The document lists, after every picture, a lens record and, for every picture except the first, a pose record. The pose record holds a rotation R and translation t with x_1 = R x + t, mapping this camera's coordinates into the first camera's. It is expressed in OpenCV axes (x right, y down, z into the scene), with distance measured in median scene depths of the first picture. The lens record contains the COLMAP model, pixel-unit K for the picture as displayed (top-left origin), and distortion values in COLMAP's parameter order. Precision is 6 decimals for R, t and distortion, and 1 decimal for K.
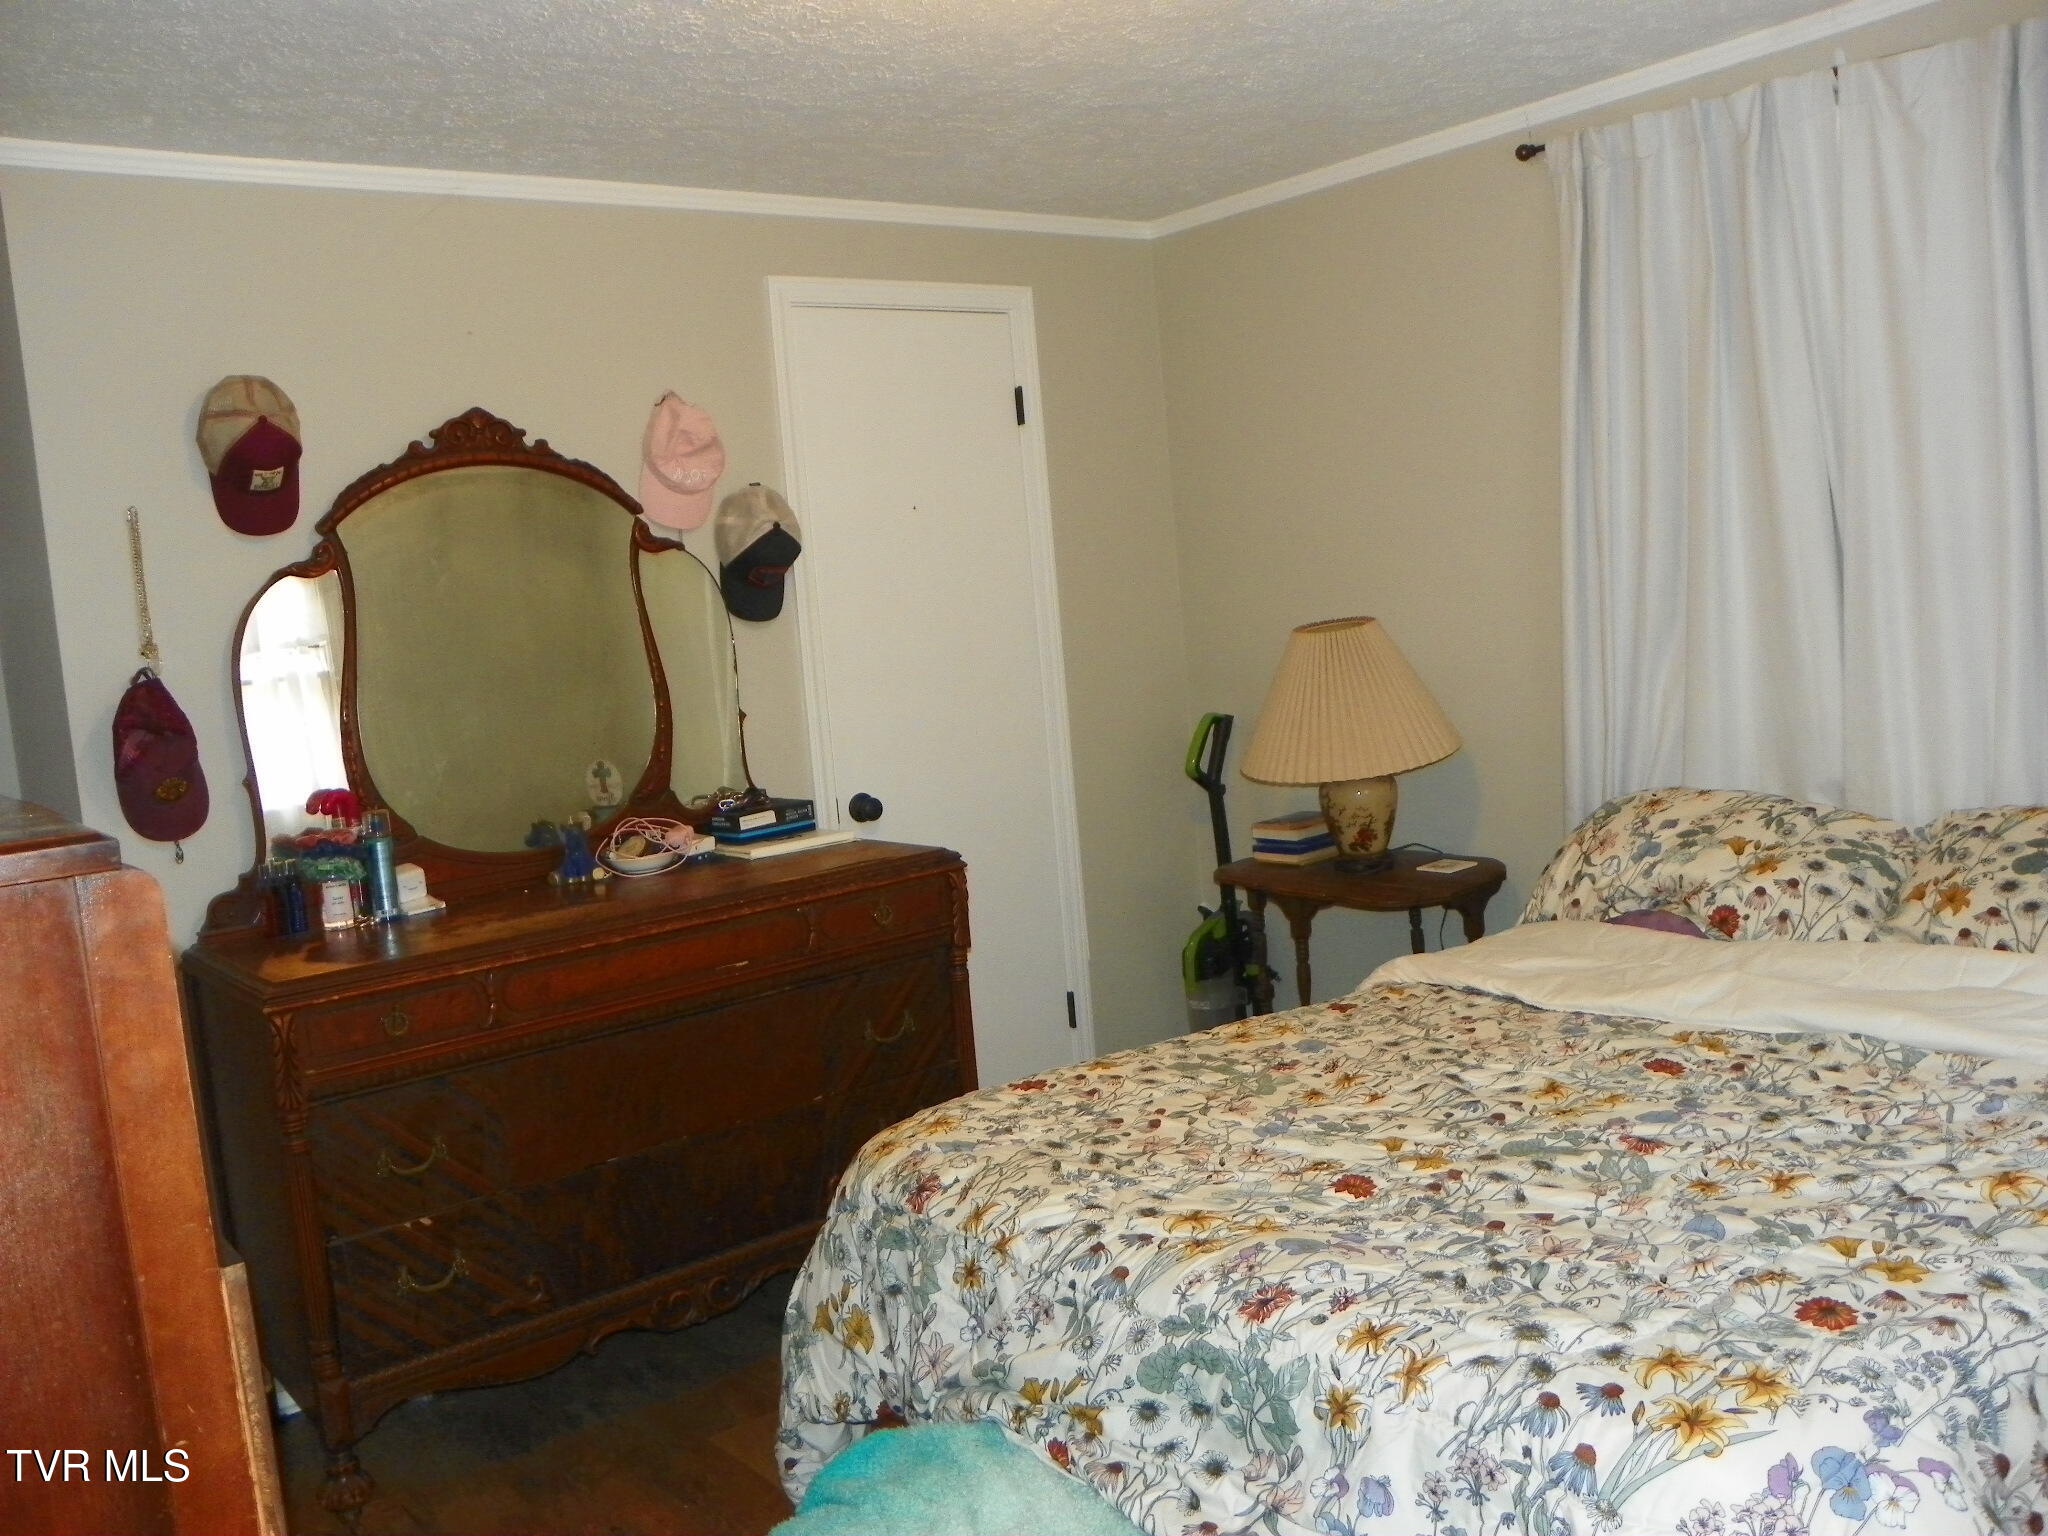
lens RADIAL K [[1713.1, 0, 1020.9], [0, 1713.1, 772.3], [0, 0, 1]] dist [-0.015622, 0.012205]
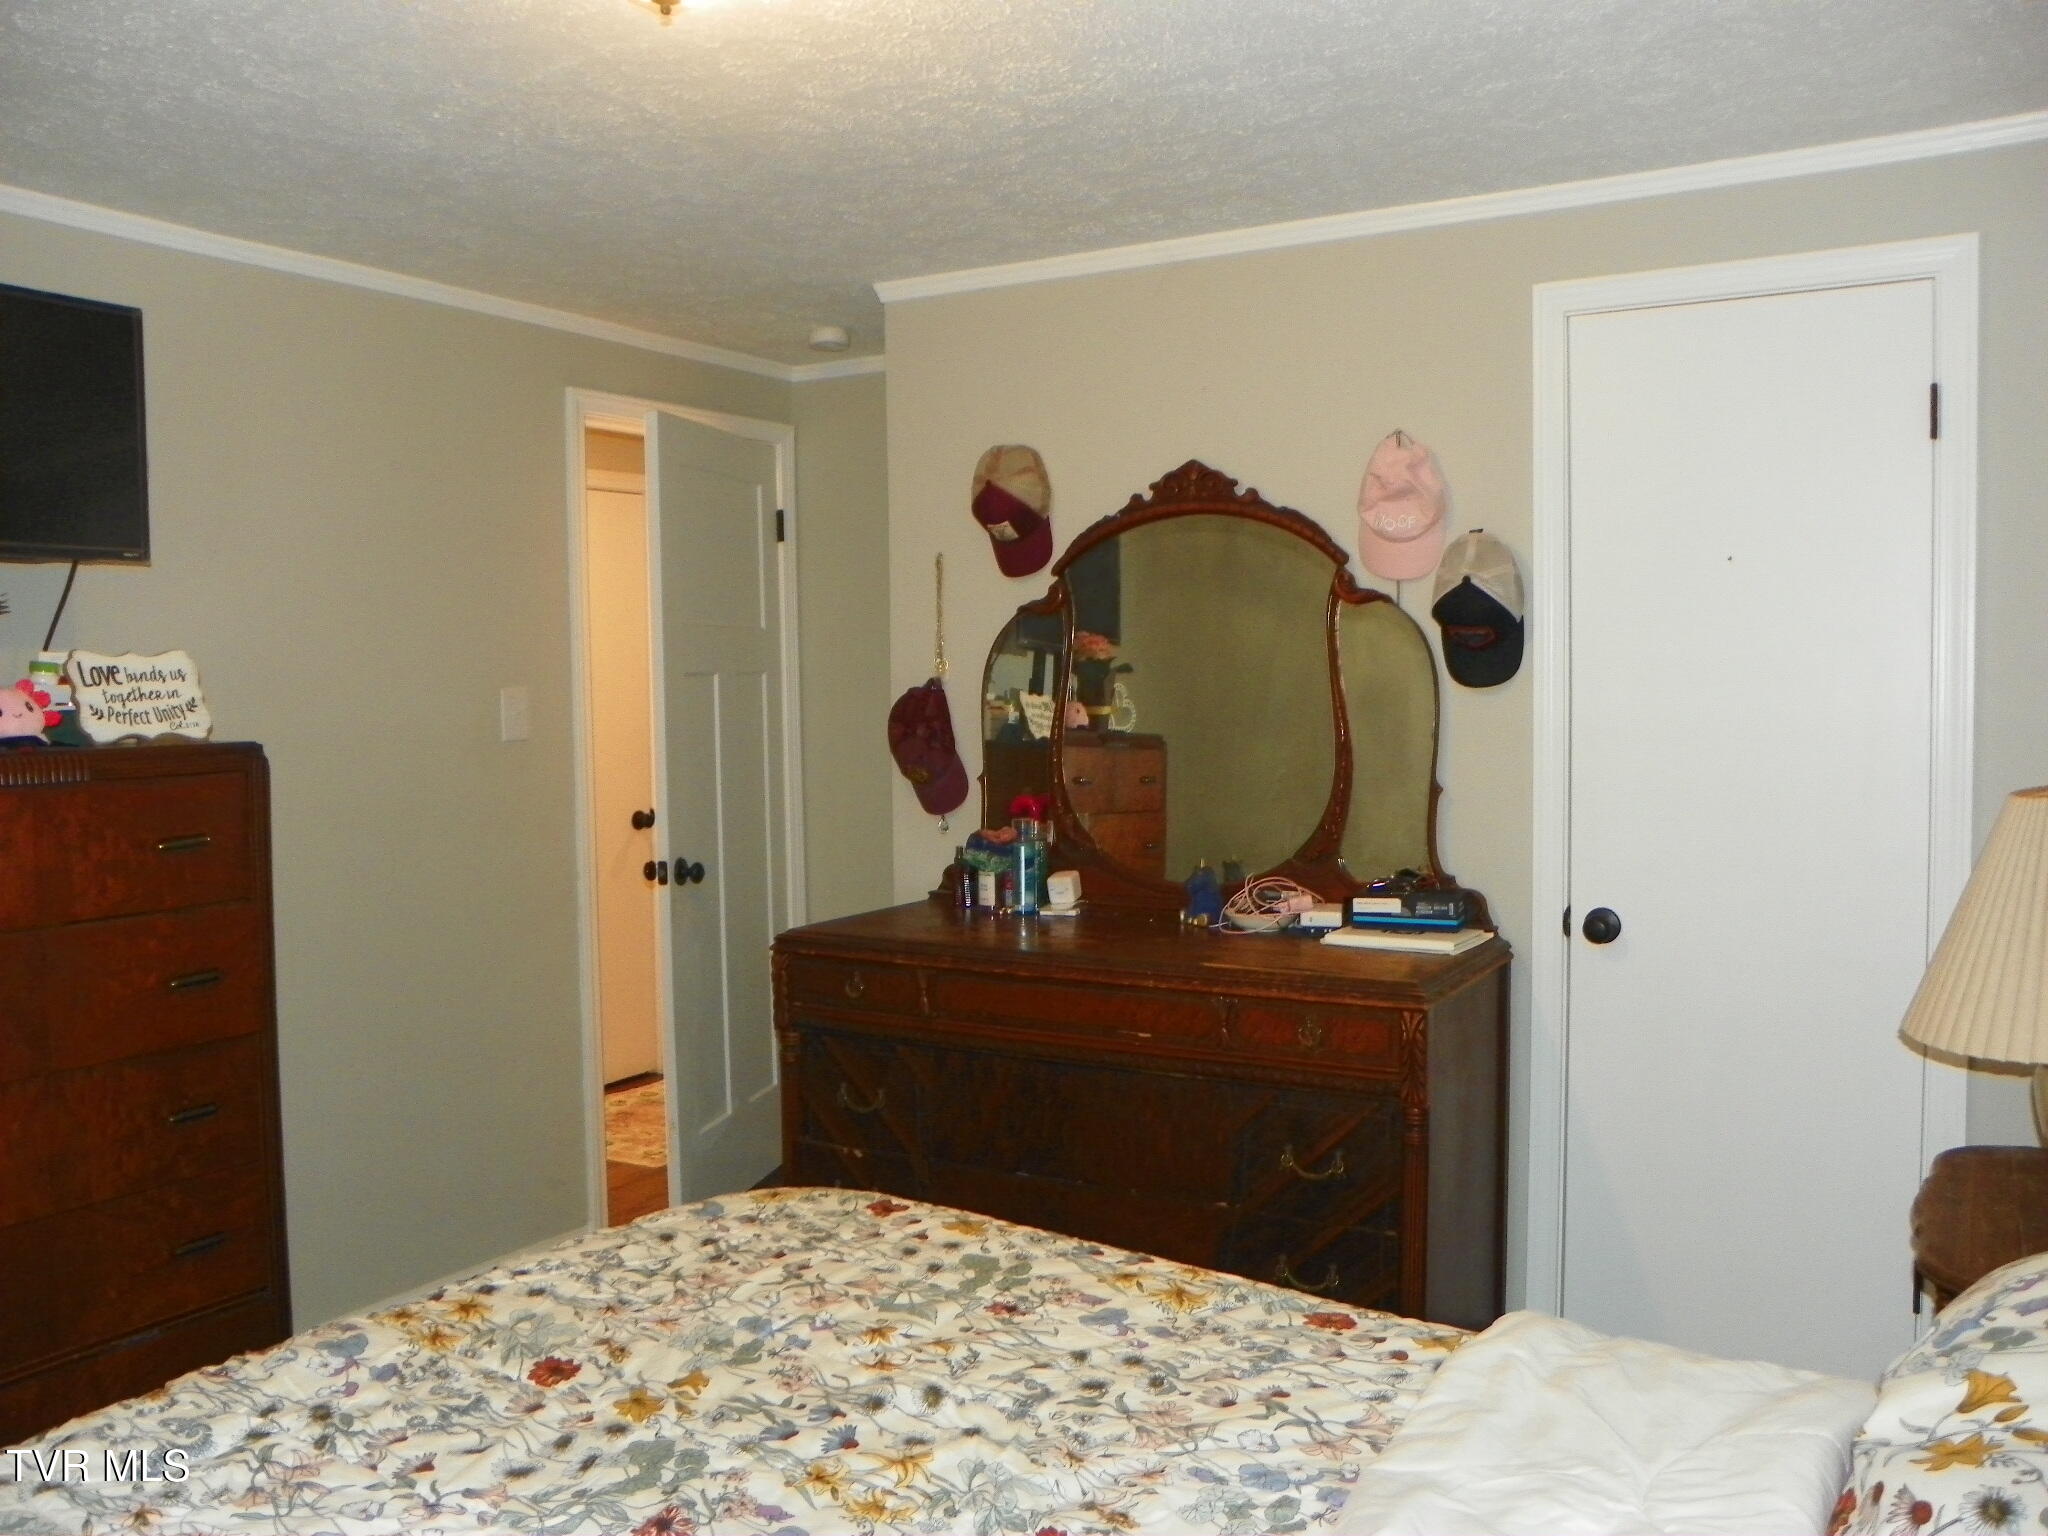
lens RADIAL K [[1713.1, 0, 1022.7], [0, 1713.1, 764.9], [0, 0, 1]] dist [-0.015622, 0.012205]
pose [[0.366237, 0.137210, -0.920350, 0.627496], [-0.131127, 0.986809, 0.094938, -0.112029], [0.921236, 0.085912, 0.379398, 0.508266]]
